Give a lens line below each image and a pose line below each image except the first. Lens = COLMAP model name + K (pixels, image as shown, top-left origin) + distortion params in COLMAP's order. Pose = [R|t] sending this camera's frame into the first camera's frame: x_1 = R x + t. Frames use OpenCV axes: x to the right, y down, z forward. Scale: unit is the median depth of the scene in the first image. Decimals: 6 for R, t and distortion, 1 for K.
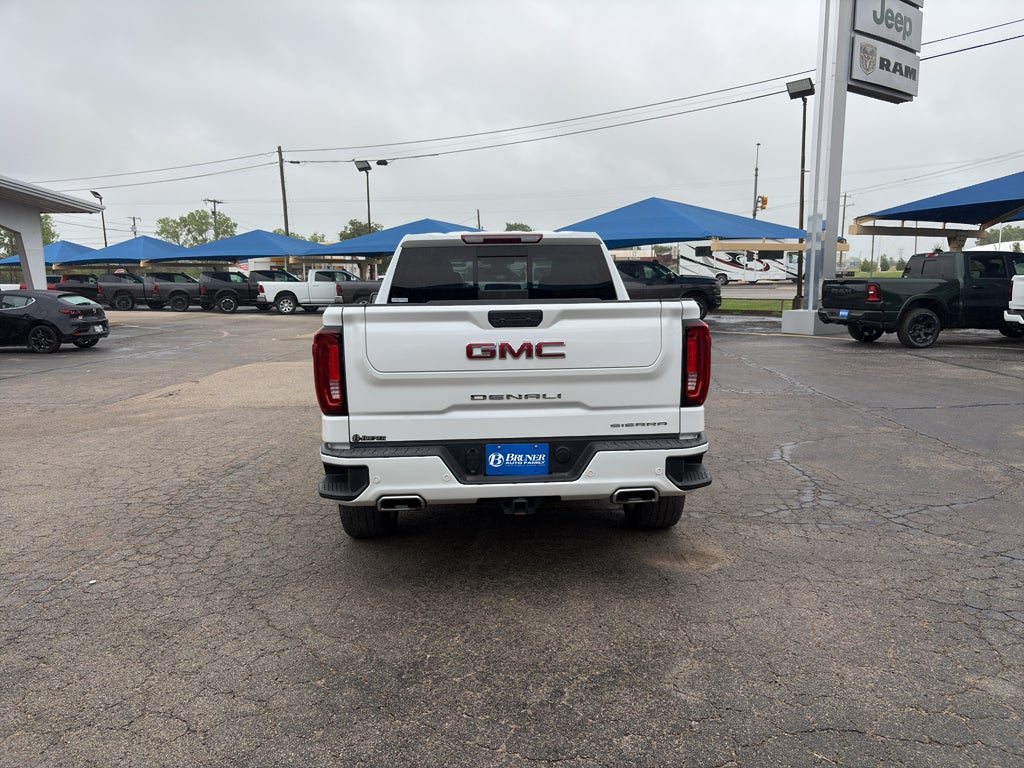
lens RADIAL K [[776.1, 0, 526.3], [0, 776.1, 386.5], [0, 0, 1]] dist [0.045370, -0.041871]
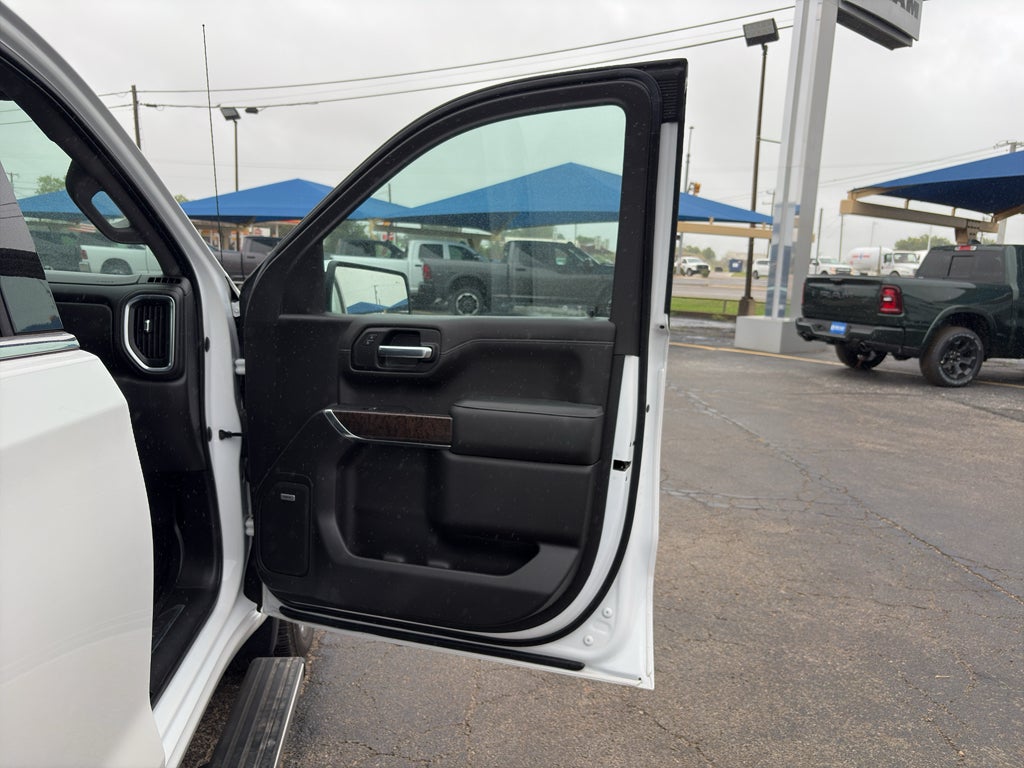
lens RADIAL K [[776.1, 0, 505.2], [0, 776.1, 376.7], [0, 0, 1]] dist [0.045370, -0.041871]
pose [[0.996372, 0.039130, 0.075578, 0.072211], [-0.039566, 0.999208, 0.004277, -0.042329], [-0.075351, -0.007252, 0.997131, 0.344862]]
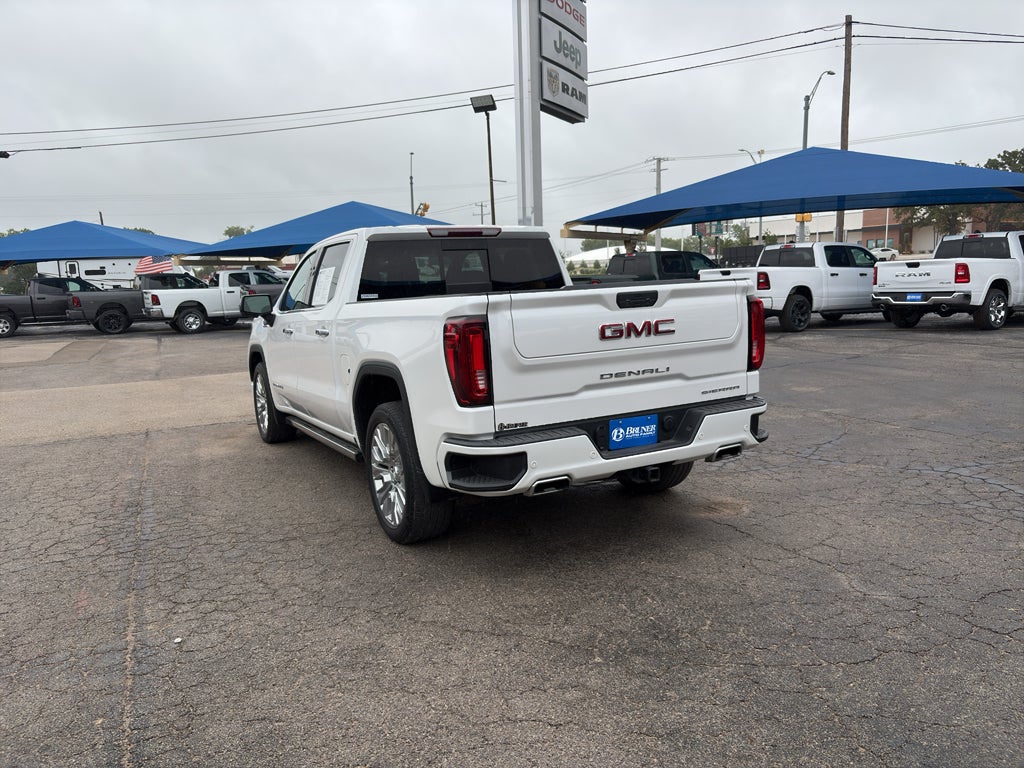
lens RADIAL K [[776.1, 0, 525.4], [0, 776.1, 384.4], [0, 0, 1]] dist [0.045370, -0.041871]
pose [[0.899379, -0.083235, 0.429173, -0.136181], [0.088025, 0.996080, 0.008718, 0.001374], [-0.428216, 0.029937, 0.903180, 0.021912]]
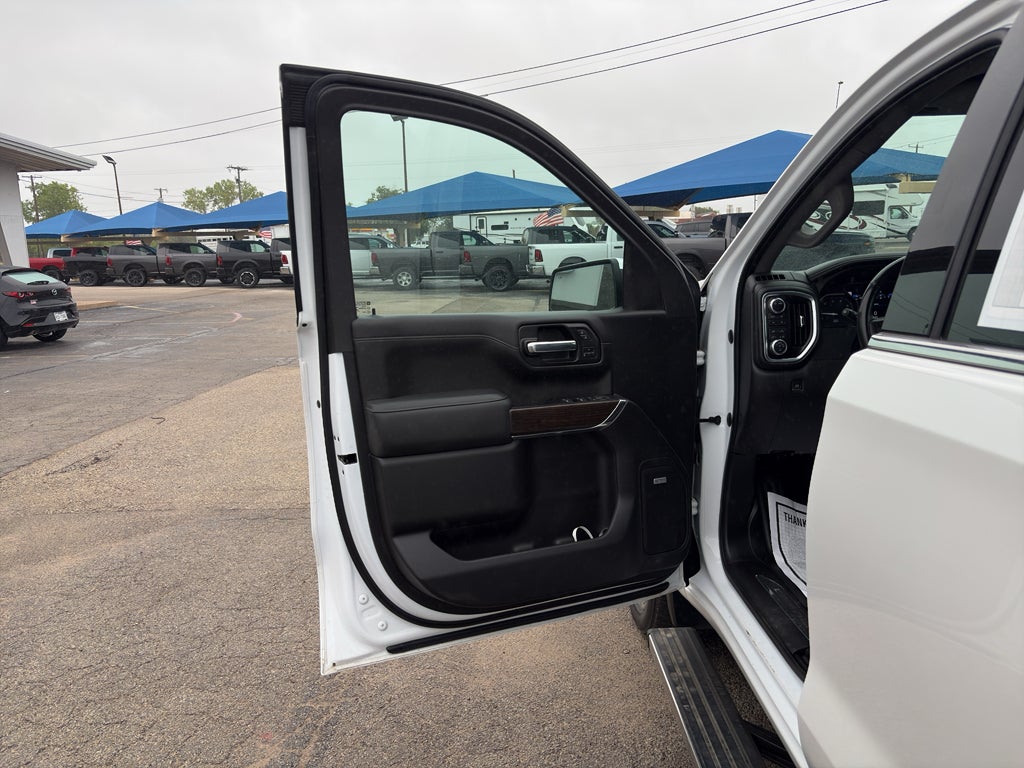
lens RADIAL K [[776.1, 0, 496.7], [0, 776.1, 372.4], [0, 0, 1]] dist [0.045370, -0.041871]
pose [[0.997548, -0.005643, -0.069759, -0.098302], [0.007259, 0.999710, 0.022940, -0.038837], [0.069610, -0.023390, 0.997300, 0.327256]]
